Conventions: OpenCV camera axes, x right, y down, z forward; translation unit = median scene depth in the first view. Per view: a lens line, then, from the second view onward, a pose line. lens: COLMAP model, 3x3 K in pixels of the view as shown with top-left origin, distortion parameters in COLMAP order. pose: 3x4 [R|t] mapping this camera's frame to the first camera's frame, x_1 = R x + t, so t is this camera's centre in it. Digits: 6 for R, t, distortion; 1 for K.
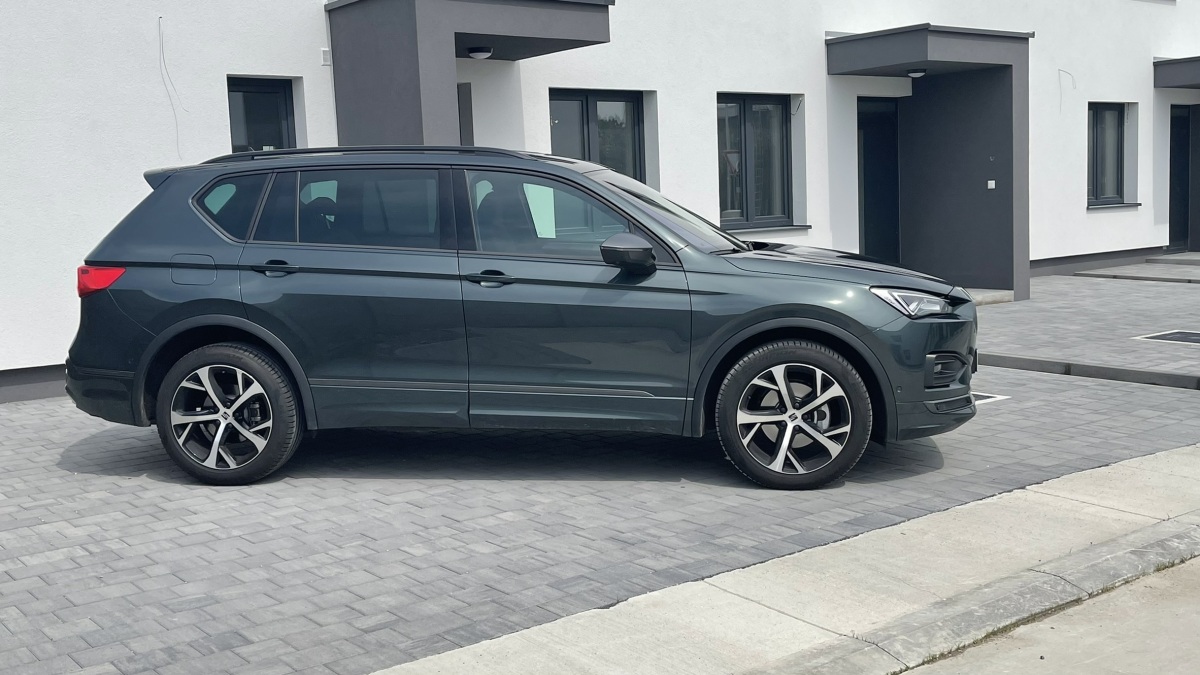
lens RADIAL K [[1223.1, 0, 600.0], [0, 1223.1, 337.5], [0, 0, 1]] dist [0.073032, -0.019737]
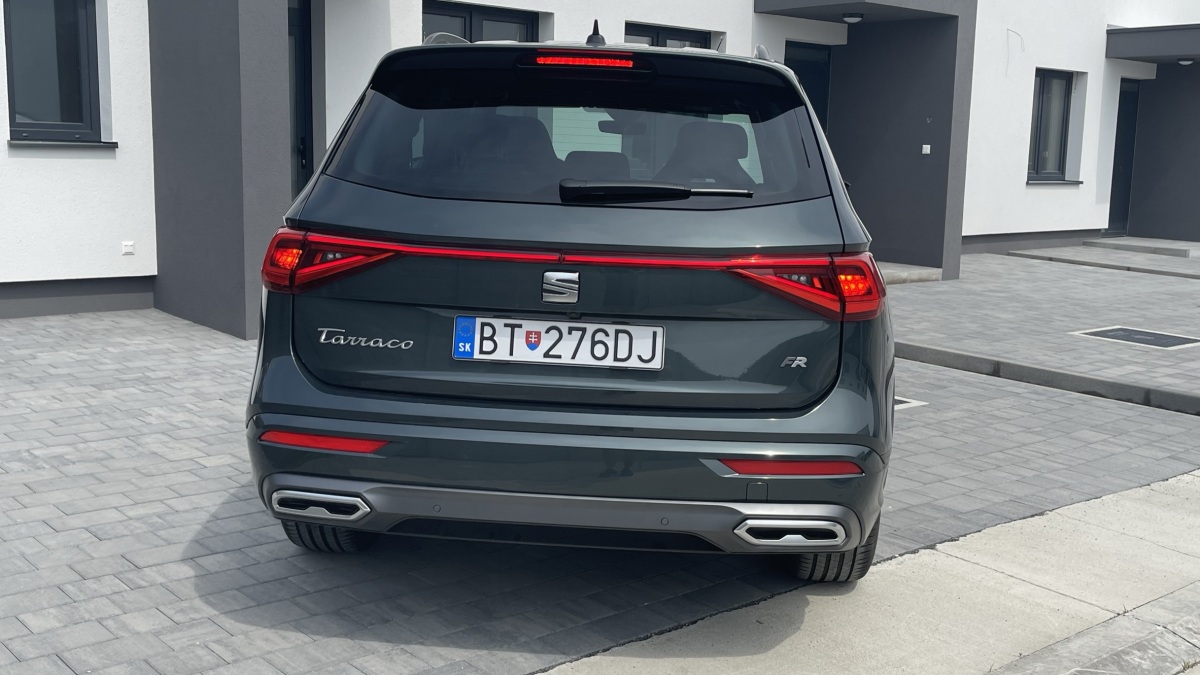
lens RADIAL K [[1223.1, 0, 600.0], [0, 1223.1, 337.5], [0, 0, 1]] dist [0.073032, -0.019737]
pose [[0.996906, 0.056031, 0.055119, 0.046688], [-0.058275, 0.997499, 0.039986, -0.011194], [-0.052741, -0.043074, 0.997679, 0.135269]]
